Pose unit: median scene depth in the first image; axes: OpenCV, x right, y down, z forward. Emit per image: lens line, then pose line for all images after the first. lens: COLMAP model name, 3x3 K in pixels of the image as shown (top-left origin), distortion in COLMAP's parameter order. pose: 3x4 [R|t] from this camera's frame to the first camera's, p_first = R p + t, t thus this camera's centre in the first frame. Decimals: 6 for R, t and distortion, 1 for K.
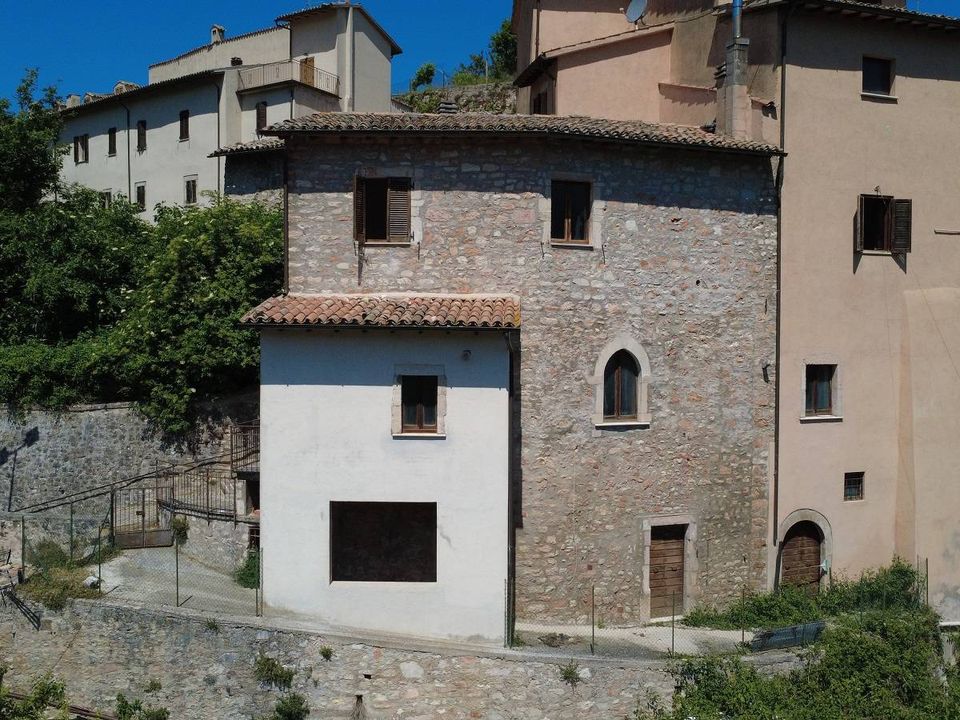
lens RADIAL K [[931.6, 0, 481.3], [0, 931.6, 357.5], [0, 0, 1]] dist [0.000850, 0.000000]
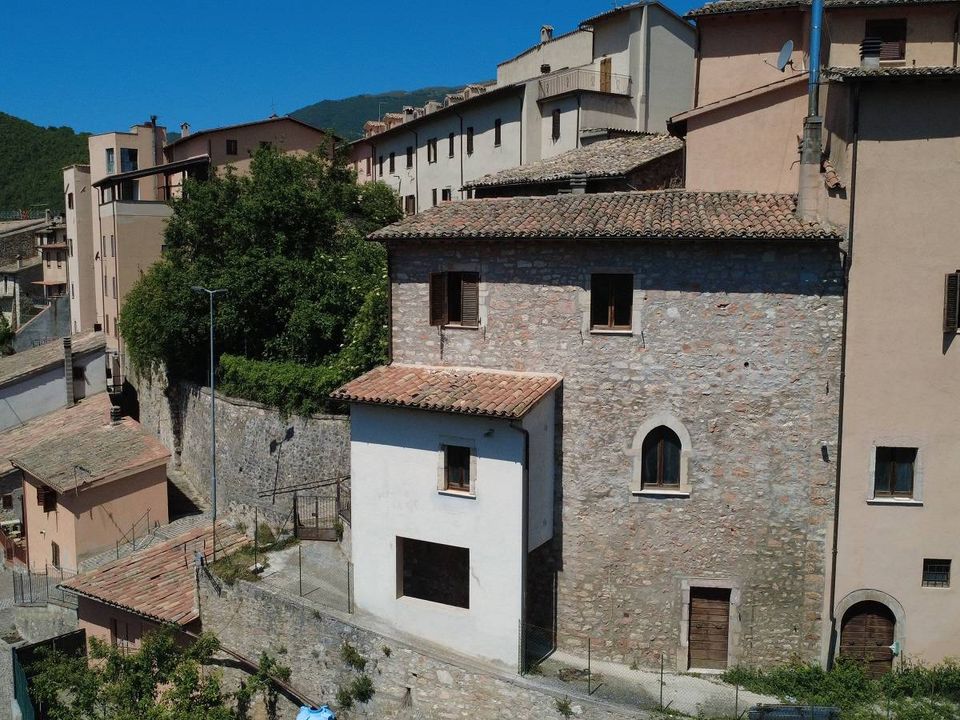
lens RADIAL K [[931.6, 0, 480.0], [0, 931.6, 359.0], [0, 0, 1]] dist [0.000850, 0.000000]
pose [[0.889525, 0.049758, -0.454168, 0.442999], [-0.012436, 0.996320, 0.084800, -0.172220], [0.456717, -0.069784, 0.886871, -0.058845]]
